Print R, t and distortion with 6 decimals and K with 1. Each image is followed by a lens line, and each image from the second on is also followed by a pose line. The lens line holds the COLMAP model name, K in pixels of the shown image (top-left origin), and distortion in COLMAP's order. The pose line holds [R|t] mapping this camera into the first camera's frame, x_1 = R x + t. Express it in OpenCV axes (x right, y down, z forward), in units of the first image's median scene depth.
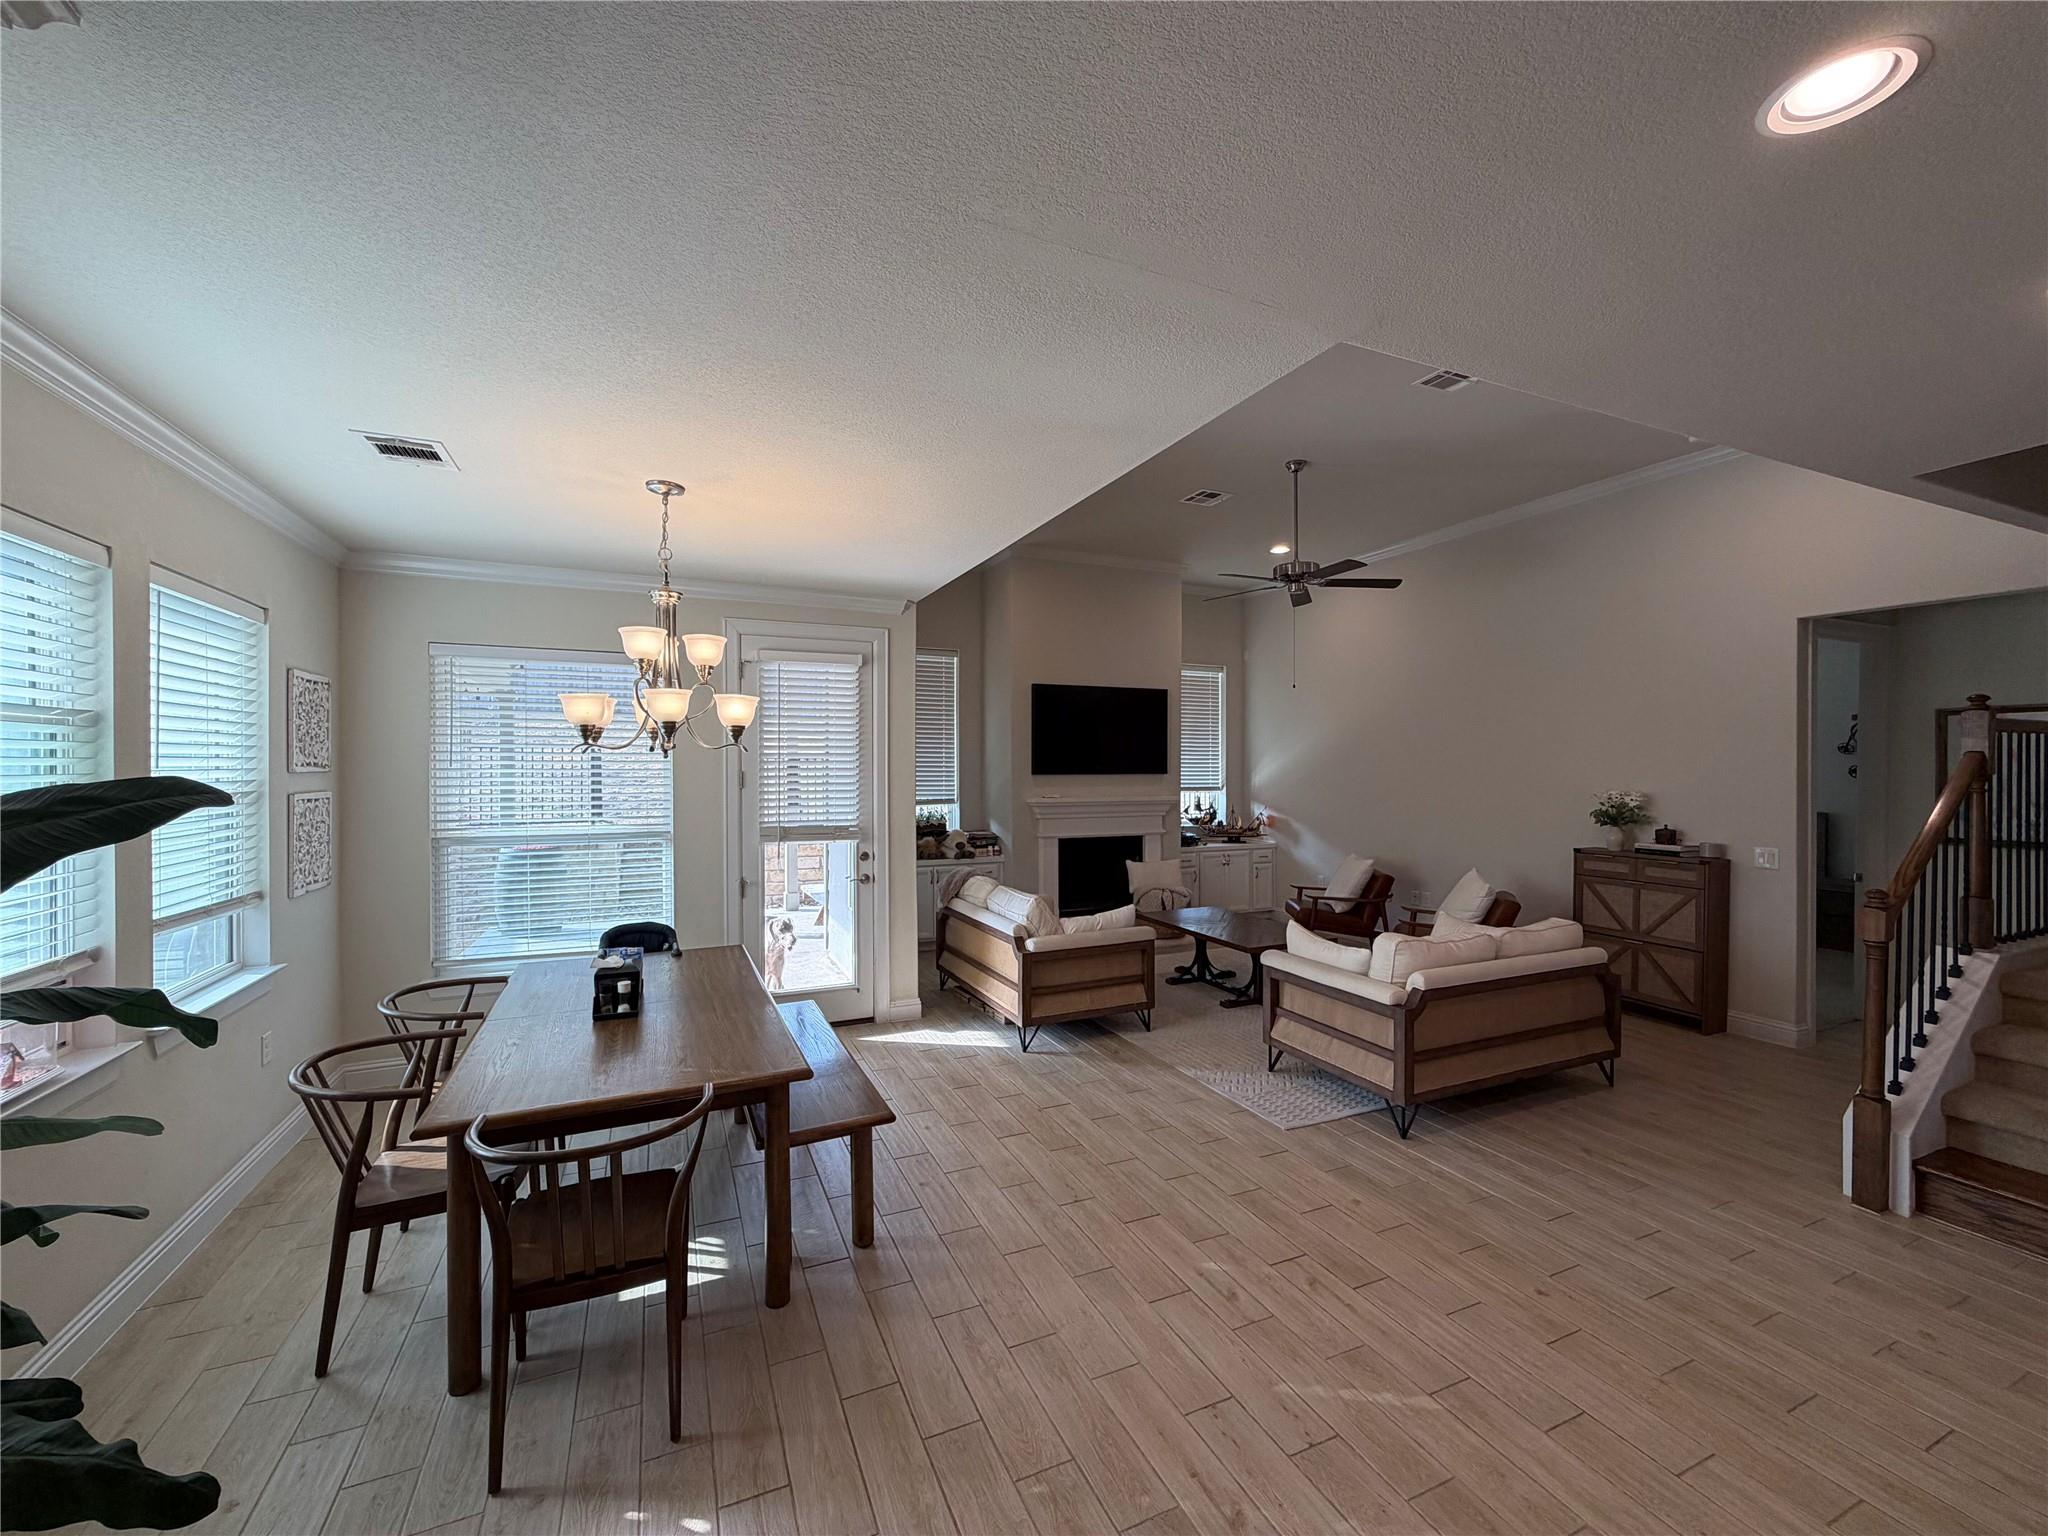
lens RADIAL K [[813.3, 0, 1015.0], [0, 813.3, 771.7], [0, 0, 1]] dist [0.003449, -0.000641]
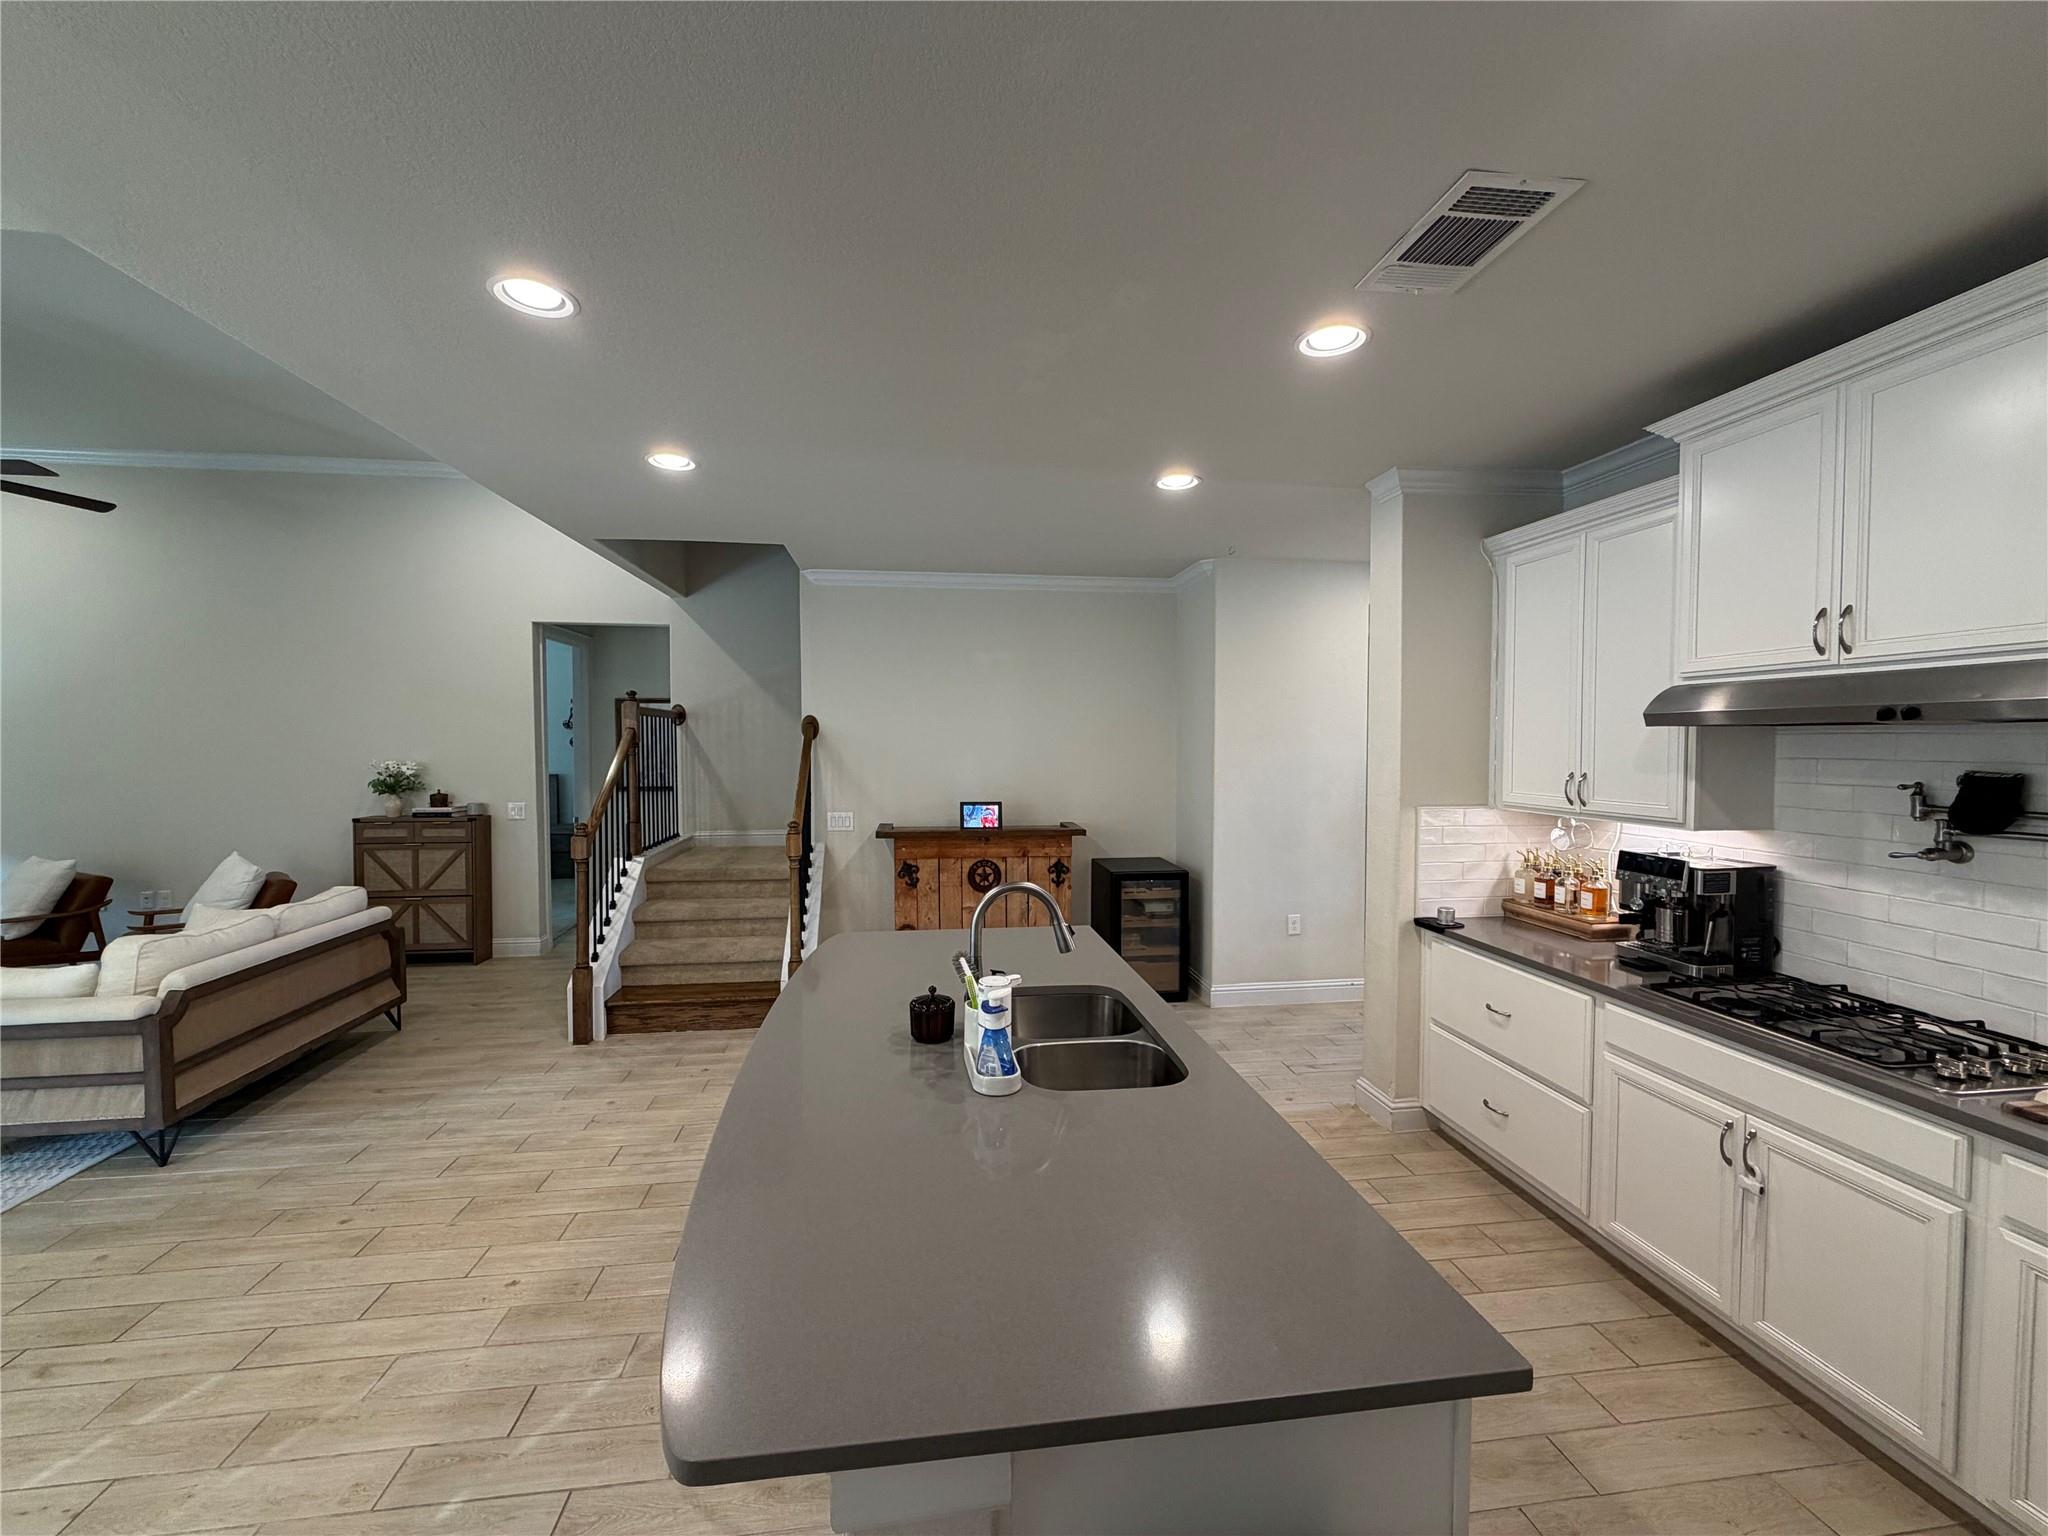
lens RADIAL K [[813.3, 0, 1013.2], [0, 813.3, 772.9], [0, 0, 1]] dist [0.003449, -0.000641]
pose [[0.275800, -0.038608, 0.960439, -0.085667], [0.005851, 0.999242, 0.038487, 0.004346], [-0.961197, -0.004995, 0.275817, -0.100886]]
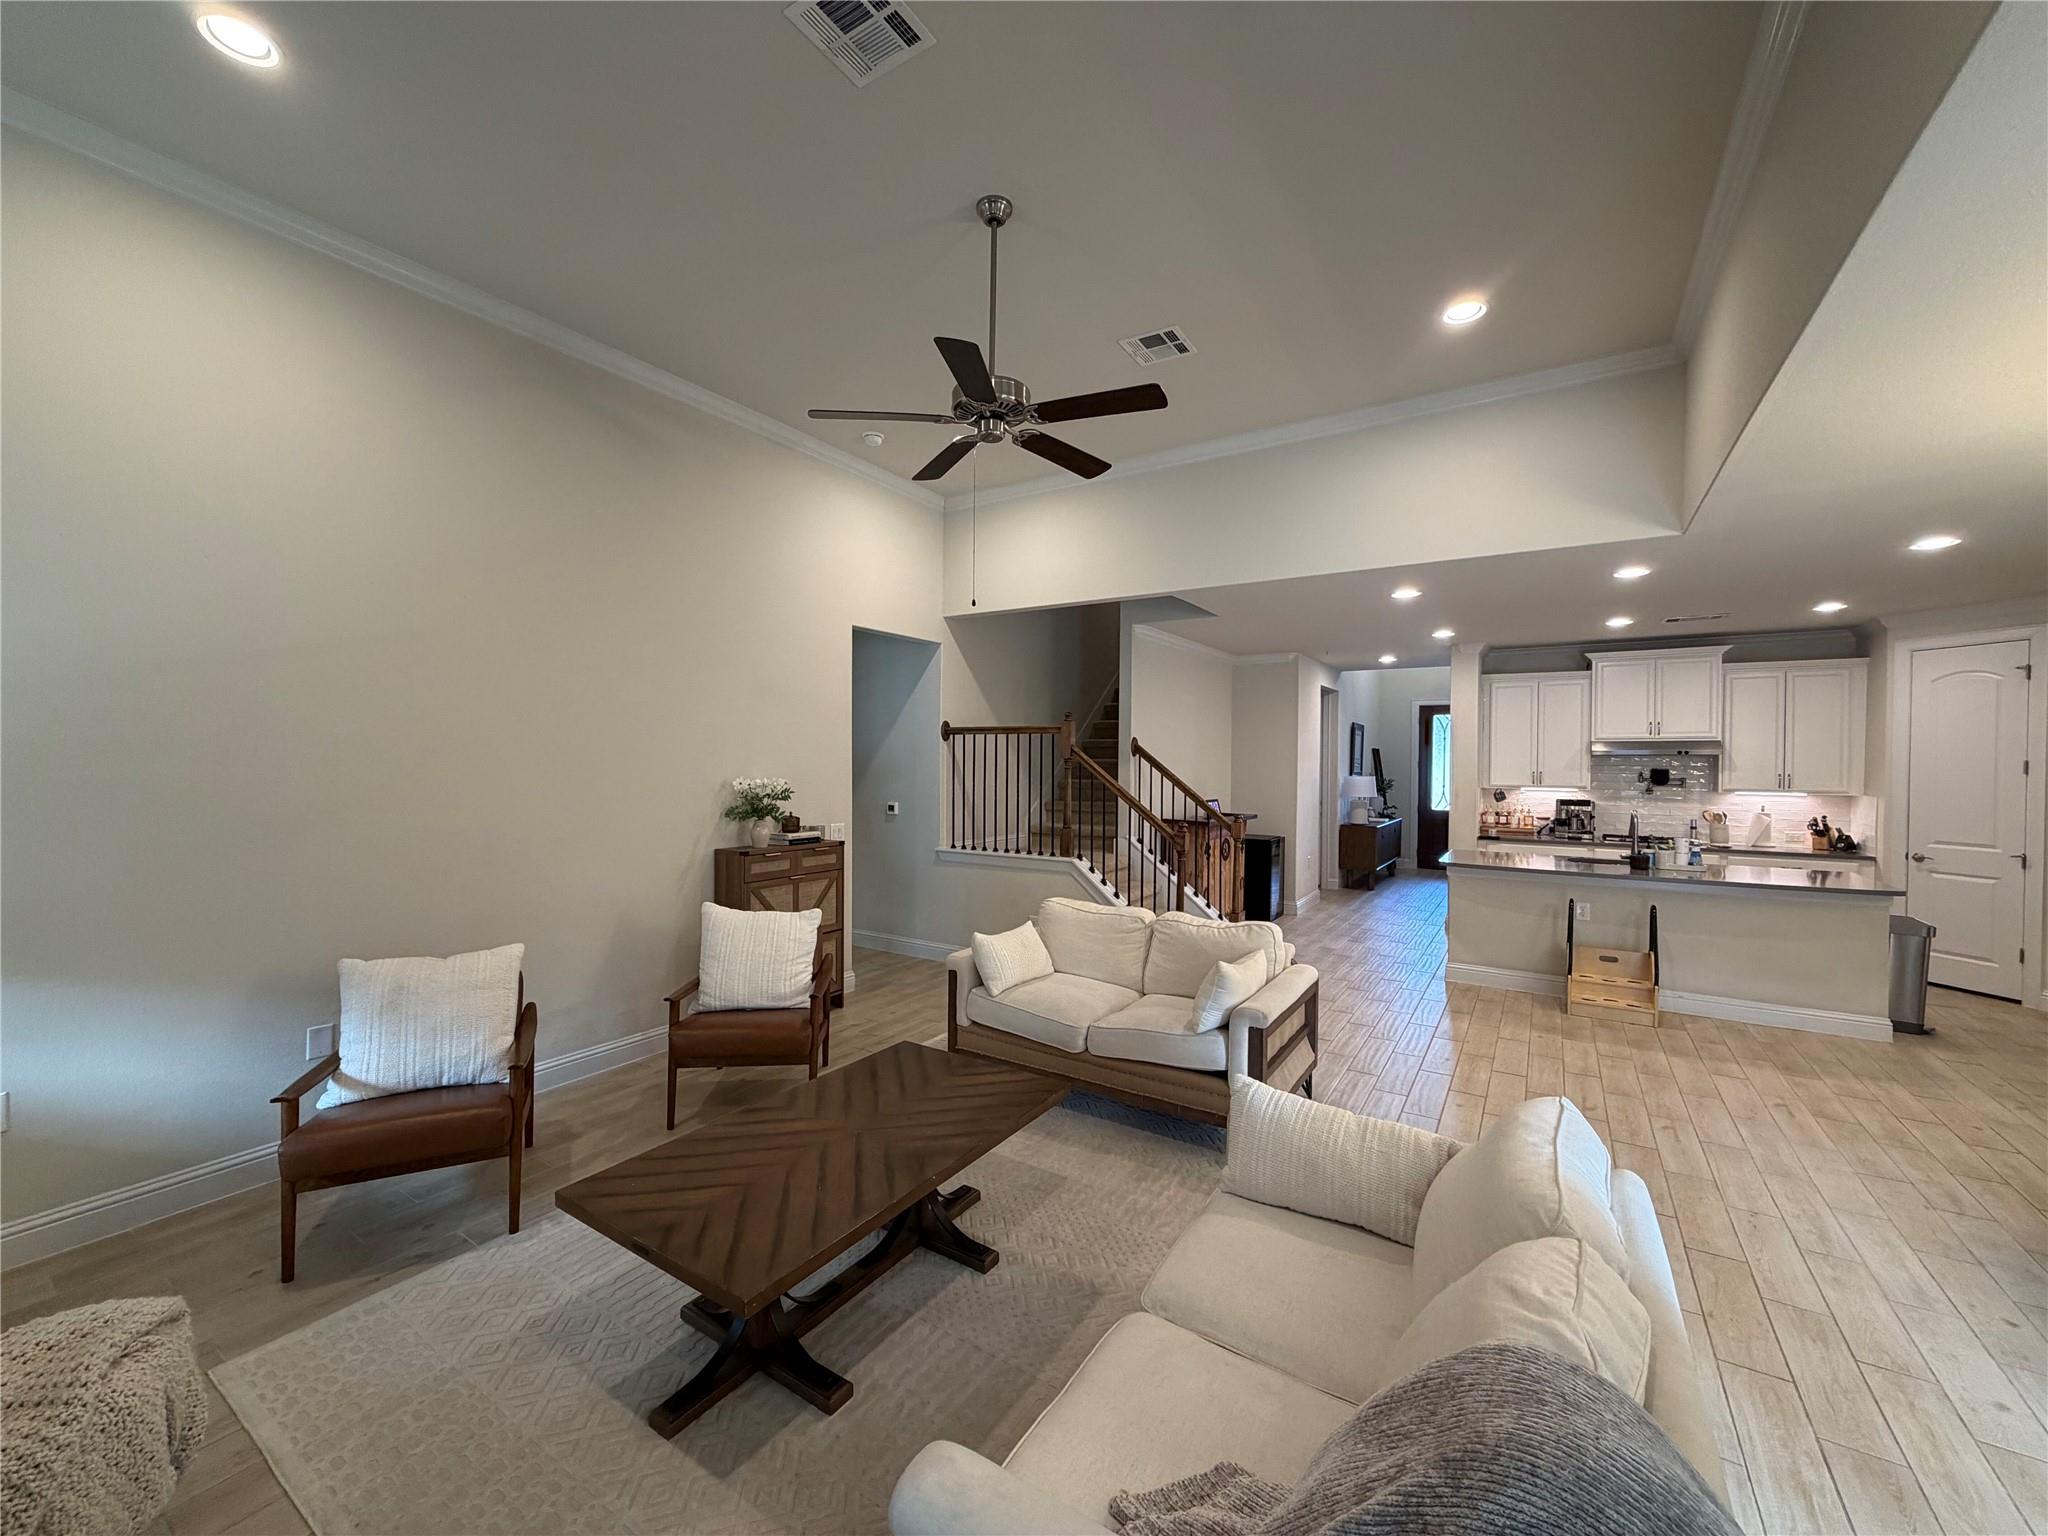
lens RADIAL K [[813.3, 0, 1017.1], [0, 813.3, 773.9], [0, 0, 1]] dist [0.003449, -0.000641]
pose [[-0.544352, -0.020546, 0.838605, -0.195569], [-0.001245, 0.999719, 0.023686, -0.003311], [-0.838856, 0.011850, -0.544225, 1.804774]]
